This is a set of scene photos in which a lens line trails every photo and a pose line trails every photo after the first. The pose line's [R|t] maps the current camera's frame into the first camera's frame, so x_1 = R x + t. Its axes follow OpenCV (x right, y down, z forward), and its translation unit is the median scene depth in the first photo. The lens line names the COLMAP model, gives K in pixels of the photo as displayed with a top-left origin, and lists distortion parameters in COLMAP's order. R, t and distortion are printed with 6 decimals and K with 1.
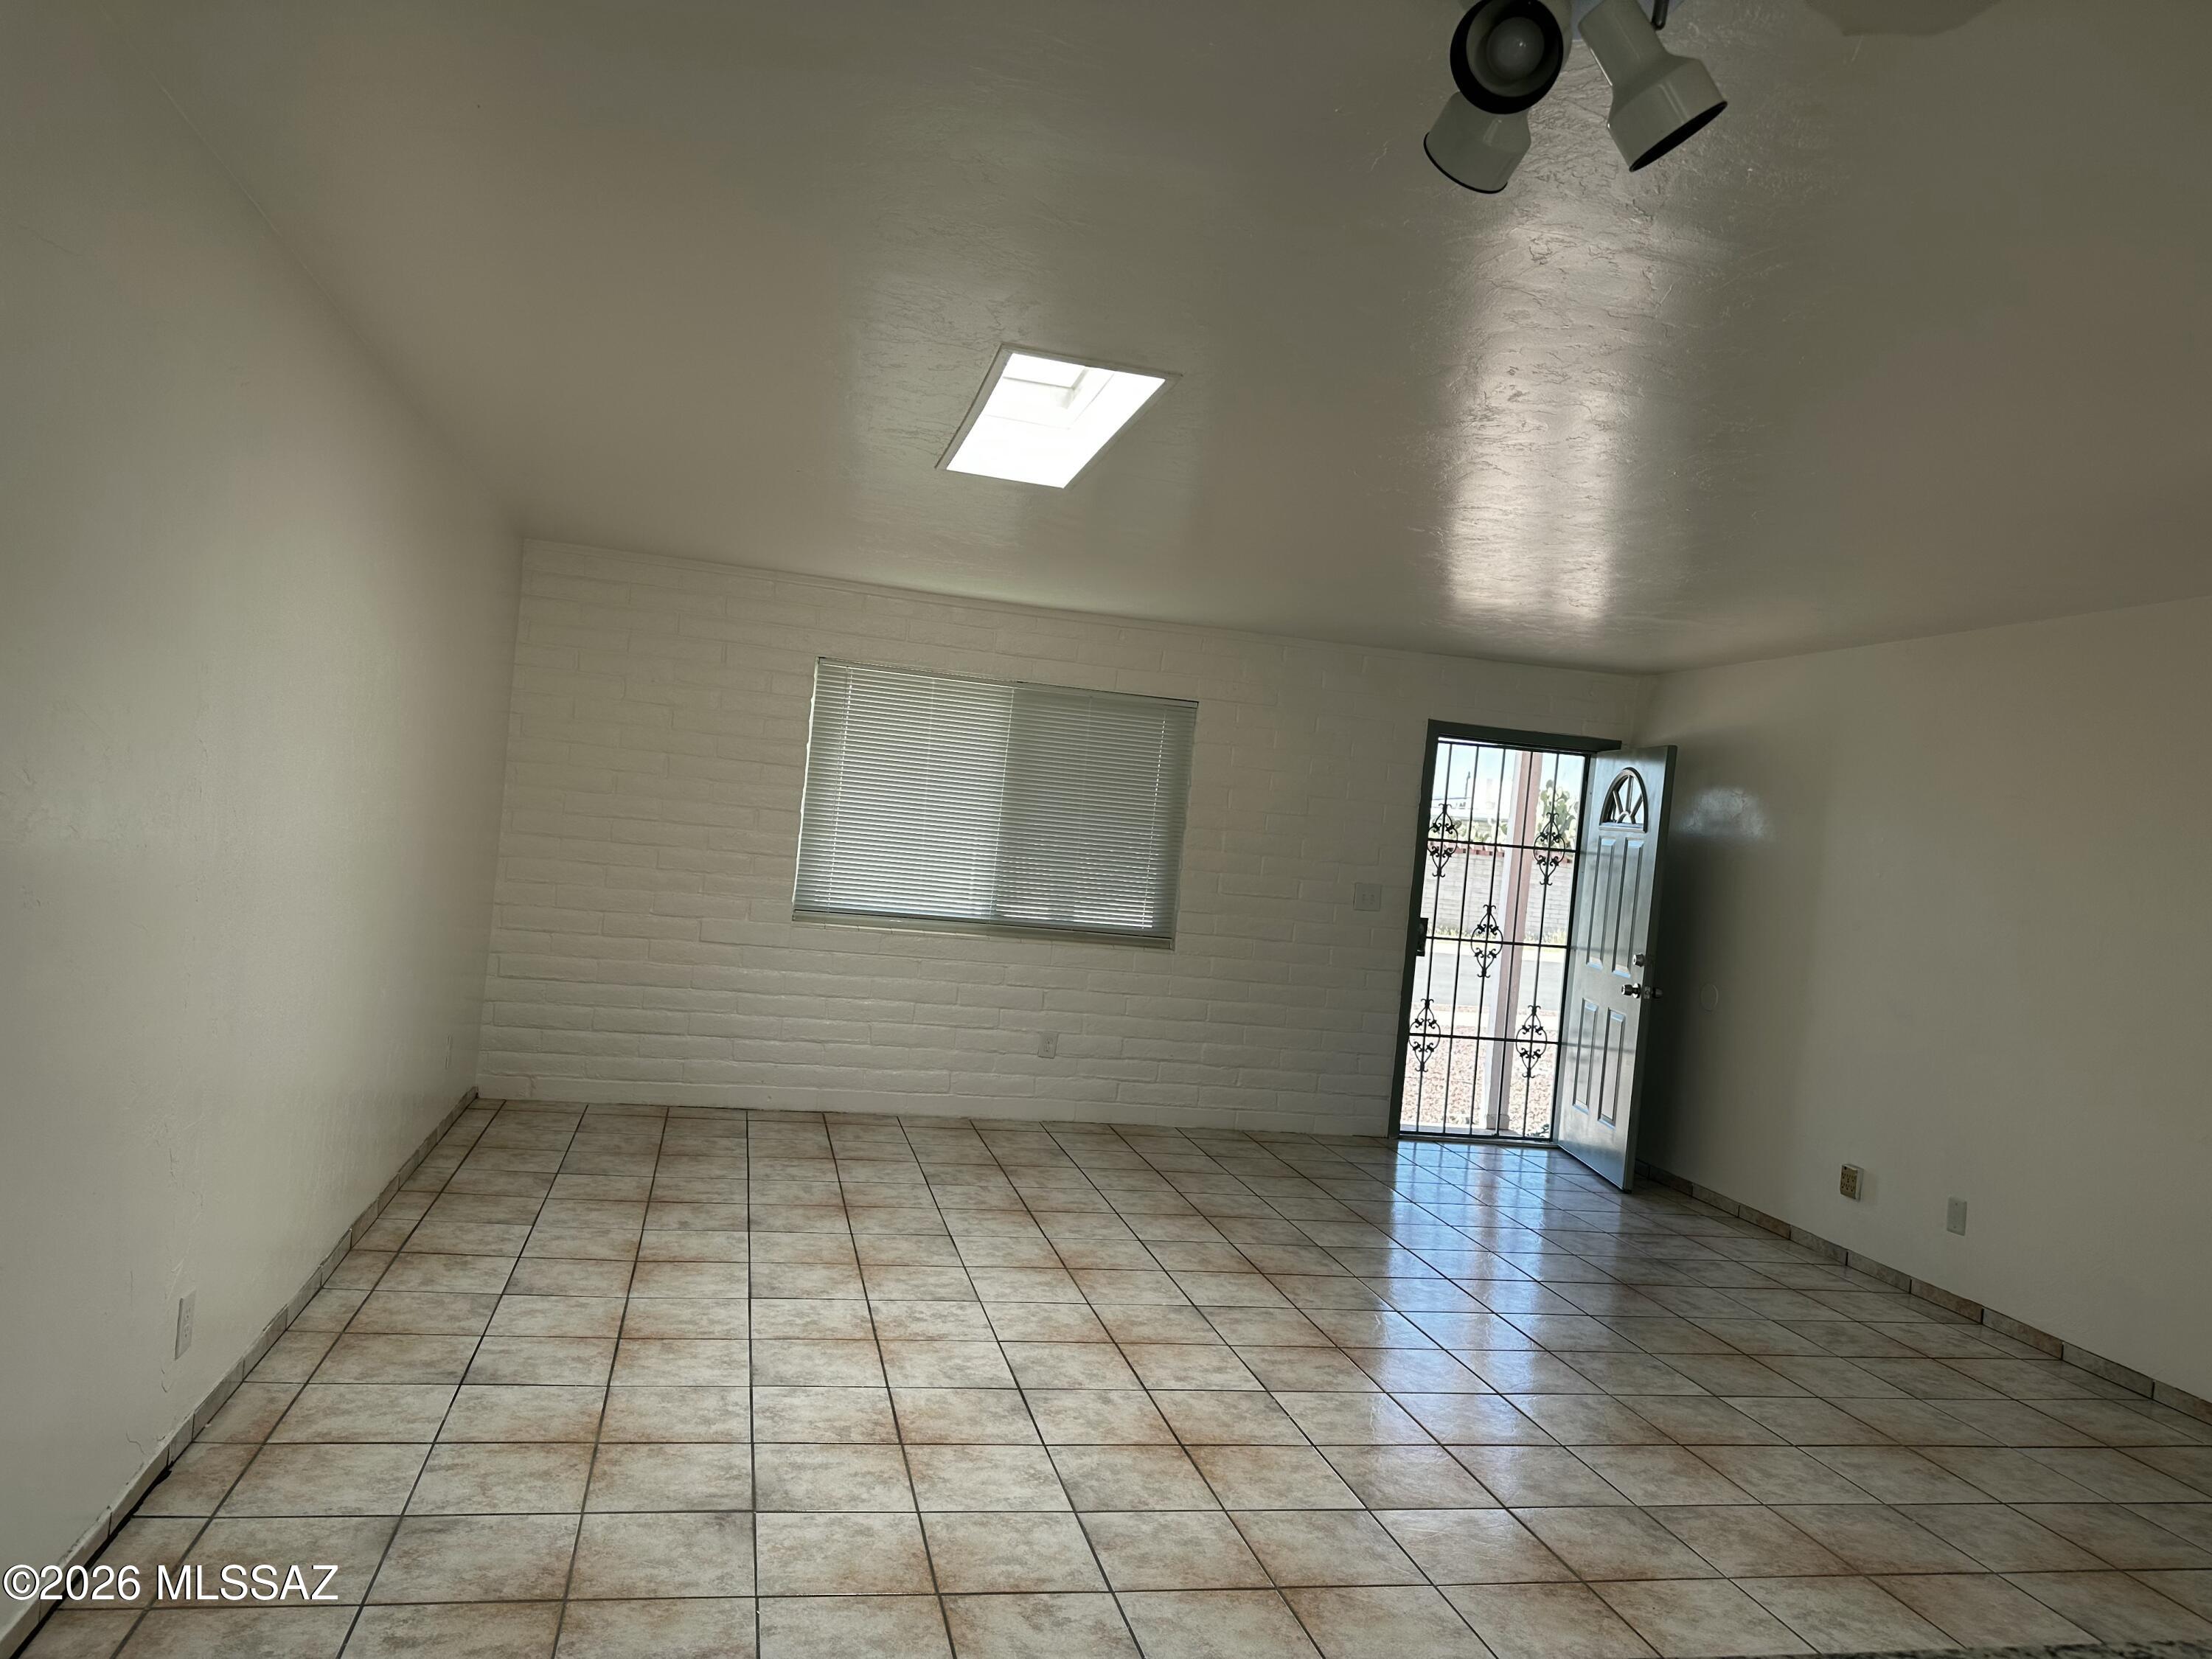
lens RADIAL K [[1547.3, 0, 1106.0], [0, 1547.3, 829.5], [0, 0, 1]] dist [0.092694, -0.153401]
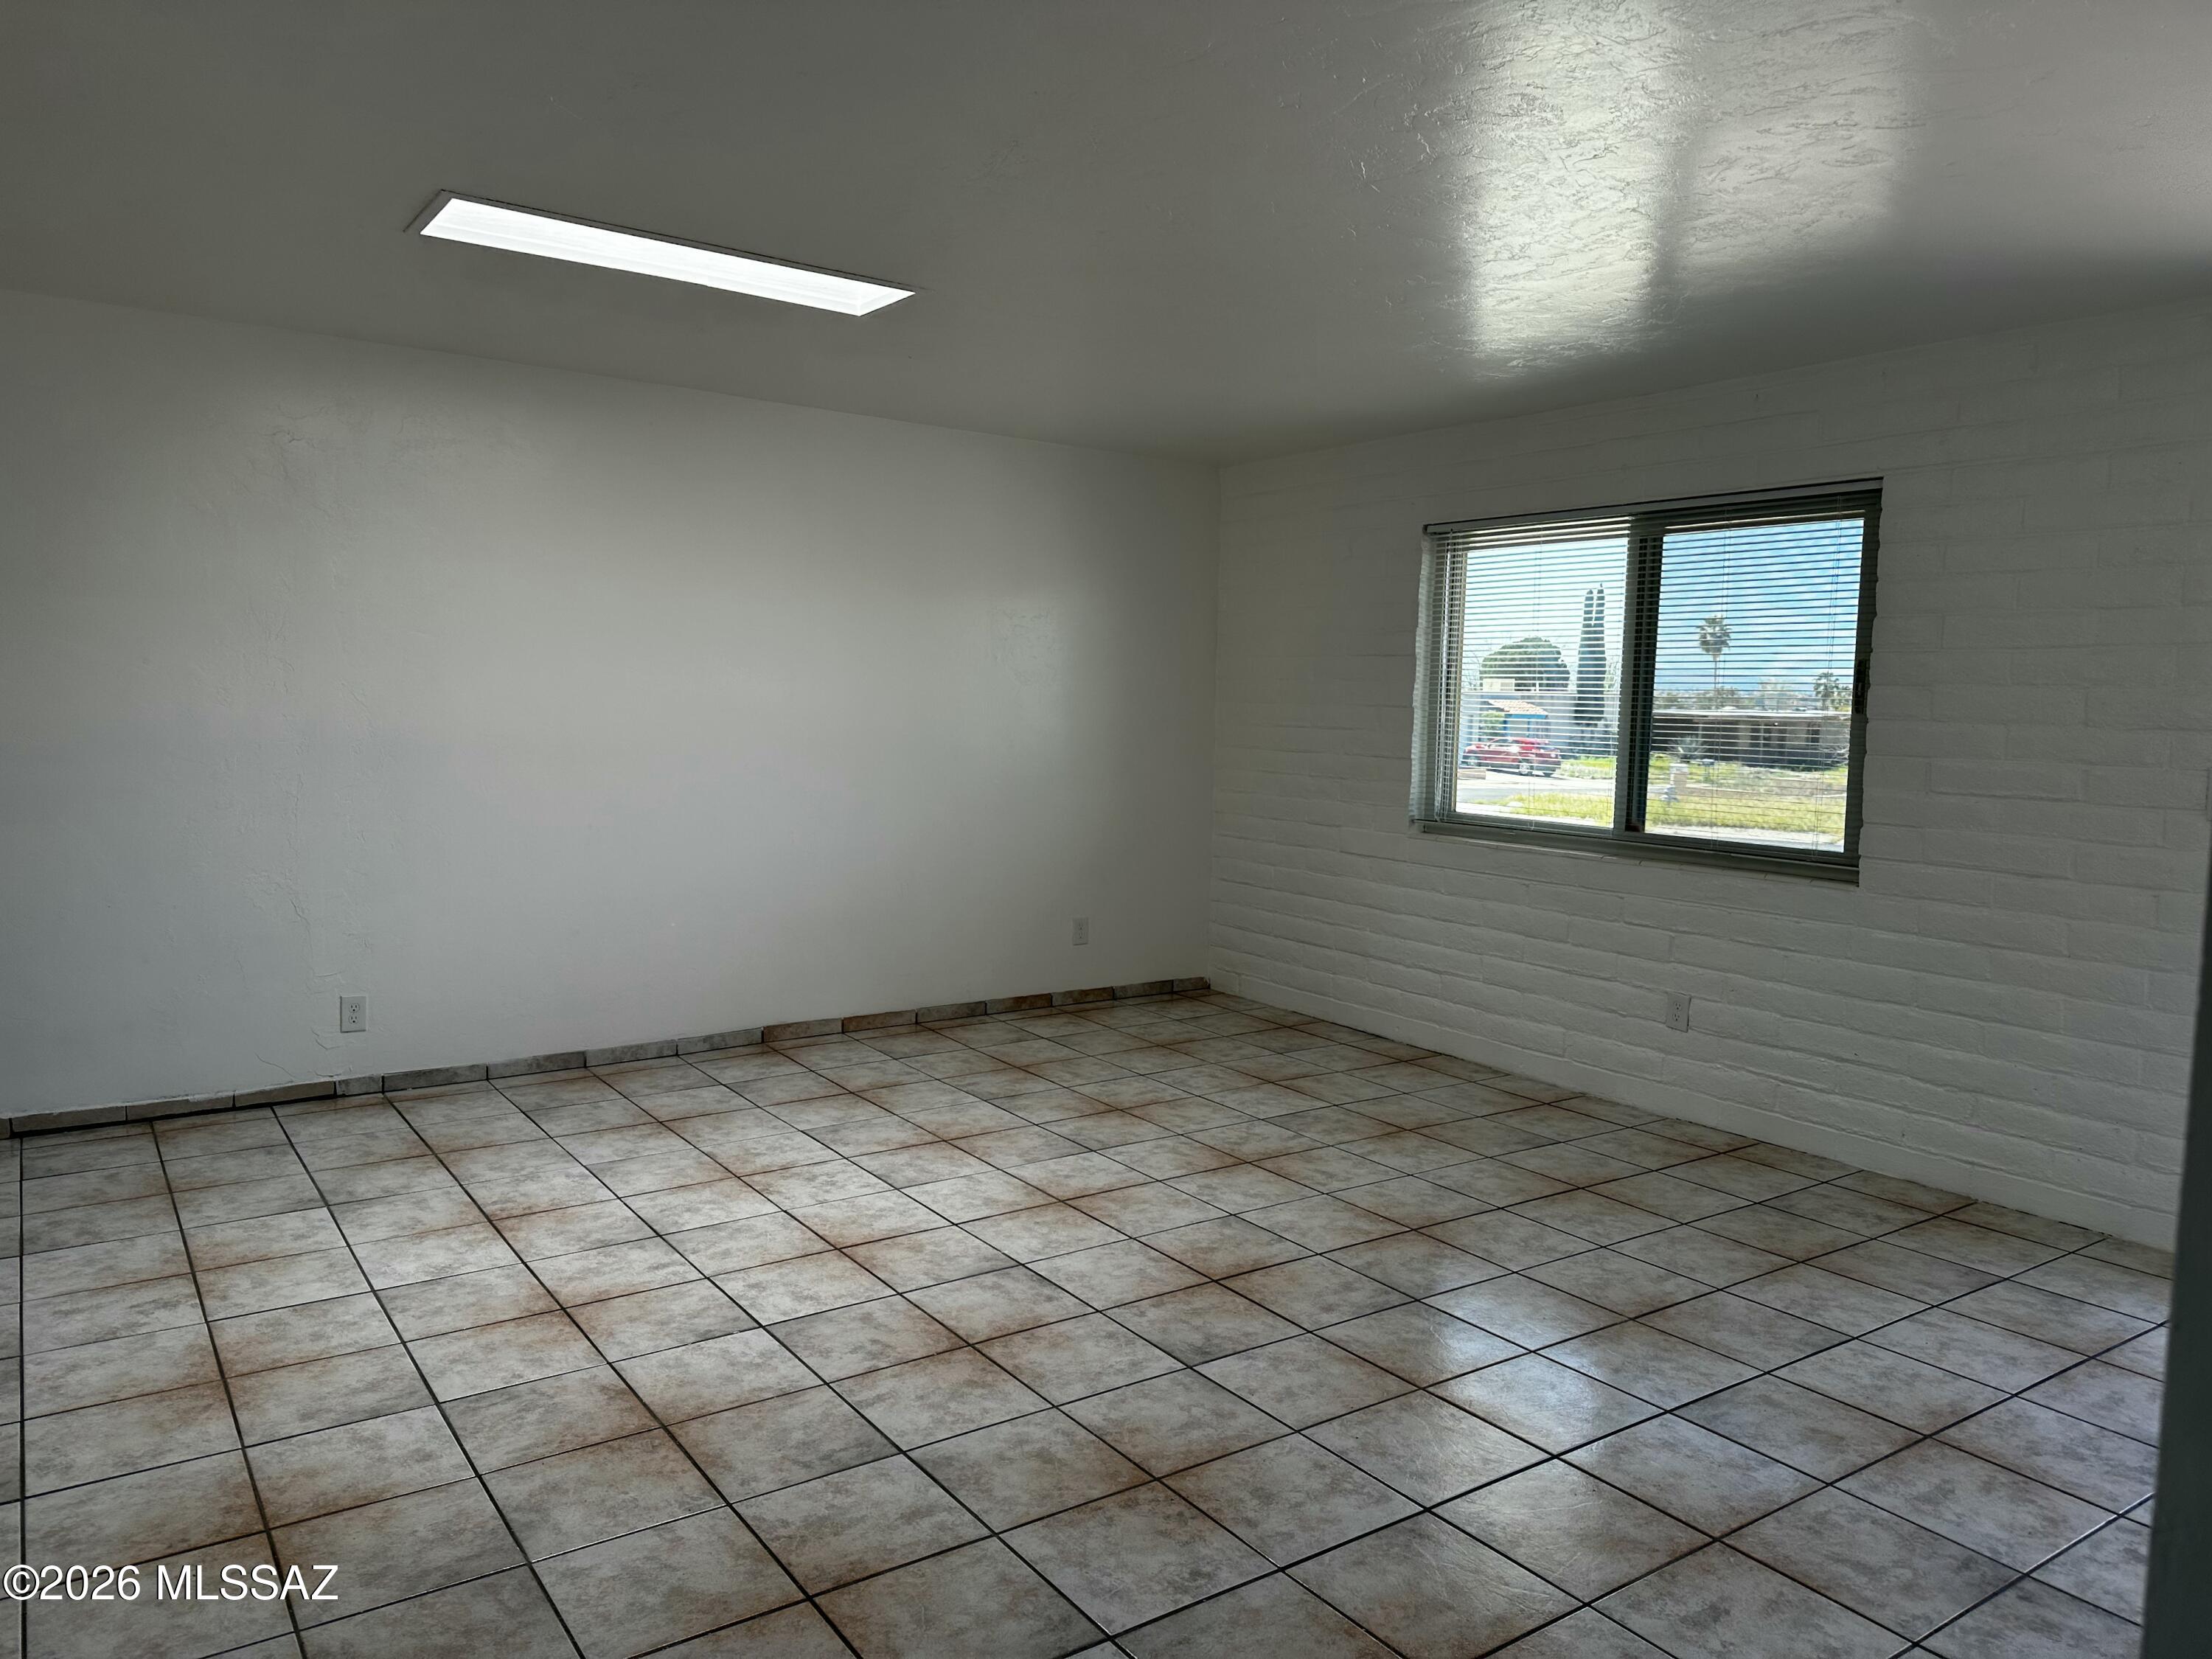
lens RADIAL K [[1547.3, 0, 1106.0], [0, 1547.3, 829.5], [0, 0, 1]] dist [0.092694, -0.153401]
pose [[0.363255, -0.000827, -0.931689, 0.939755], [0.006687, 0.999976, 0.001719, 0.091728], [0.931666, -0.006854, 0.363252, 0.858317]]
